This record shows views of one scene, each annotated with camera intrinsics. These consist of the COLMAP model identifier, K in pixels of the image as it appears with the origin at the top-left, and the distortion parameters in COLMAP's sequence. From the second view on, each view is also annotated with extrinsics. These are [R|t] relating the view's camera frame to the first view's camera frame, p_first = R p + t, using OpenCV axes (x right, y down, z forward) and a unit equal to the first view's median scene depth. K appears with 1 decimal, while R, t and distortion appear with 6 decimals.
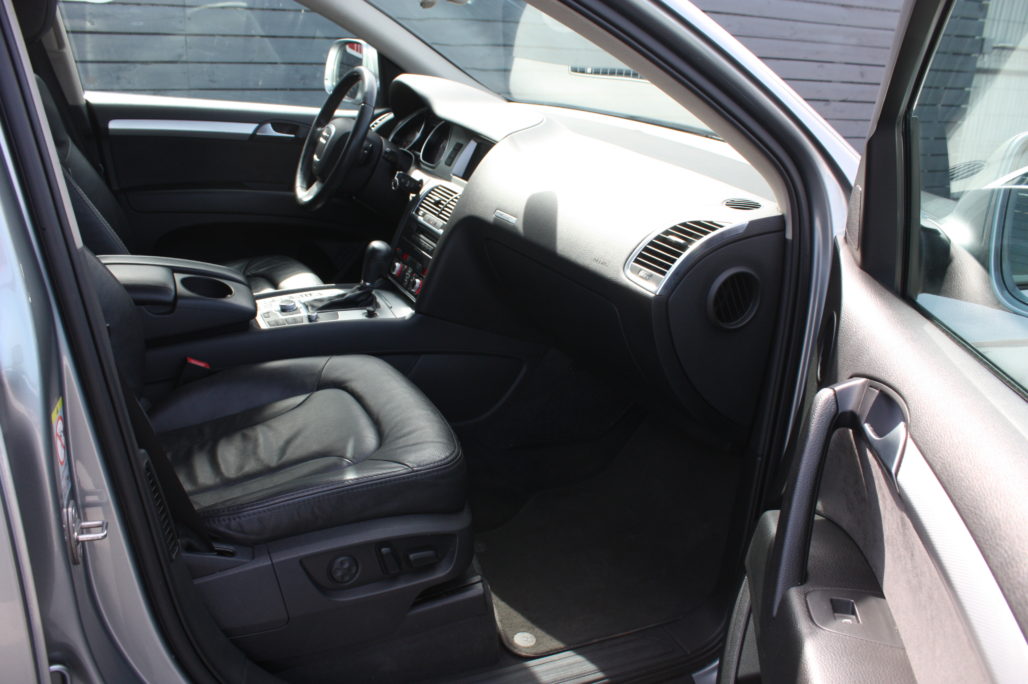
lens RADIAL K [[858.5, 0, 530.1], [0, 858.5, 346.7], [0, 0, 1]] dist [-0.165319, 0.151024]
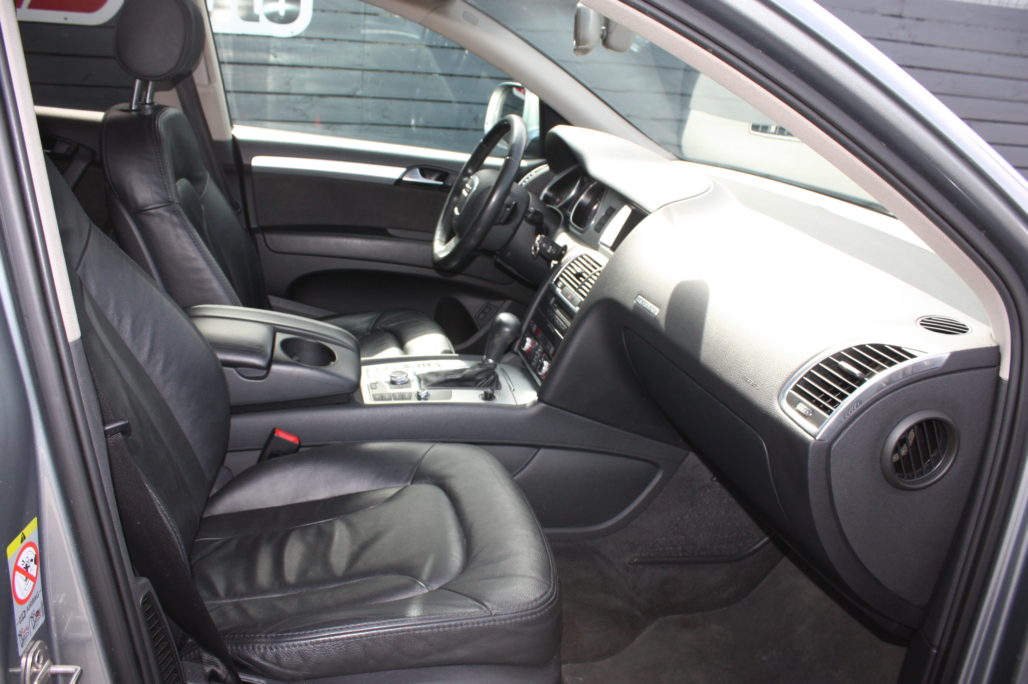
lens RADIAL K [[858.5, 0, 530.1], [0, 858.5, 346.7], [0, 0, 1]] dist [-0.165319, 0.151024]
pose [[0.975168, 0.092758, -0.201107, 0.027496], [-0.101942, 0.994147, -0.035780, -0.060057], [0.196611, 0.055392, 0.978916, 0.134544]]
